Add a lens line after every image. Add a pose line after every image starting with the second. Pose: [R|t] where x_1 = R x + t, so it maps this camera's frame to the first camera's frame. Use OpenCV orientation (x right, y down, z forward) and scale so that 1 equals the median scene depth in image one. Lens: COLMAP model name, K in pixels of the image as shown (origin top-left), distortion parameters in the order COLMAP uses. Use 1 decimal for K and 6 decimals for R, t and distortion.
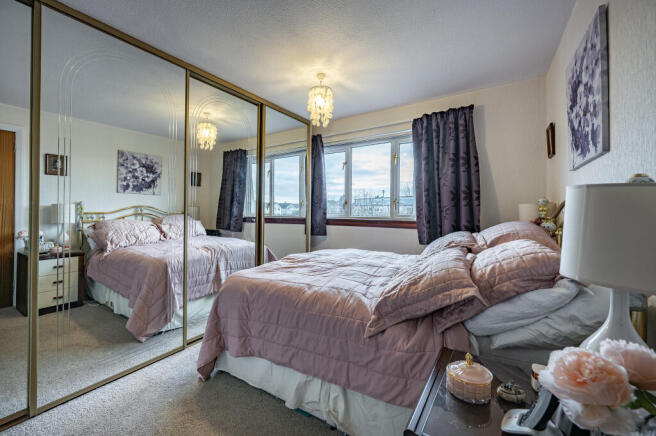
lens RADIAL K [[270.6, 0, 328.8], [0, 270.6, 217.3], [0, 0, 1]] dist [0.000853, -0.000700]
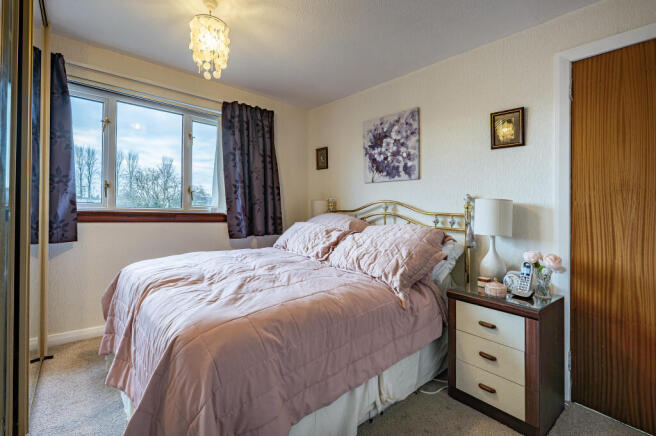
lens RADIAL K [[270.6, 0, 336.8], [0, 270.6, 208.4], [0, 0, 1]] dist [0.000853, -0.000700]
pose [[0.319345, 0.009778, 0.947588, -0.426146], [-0.007074, 0.999943, -0.007935, -0.000256], [-0.947612, -0.004169, 0.319397, 0.355663]]
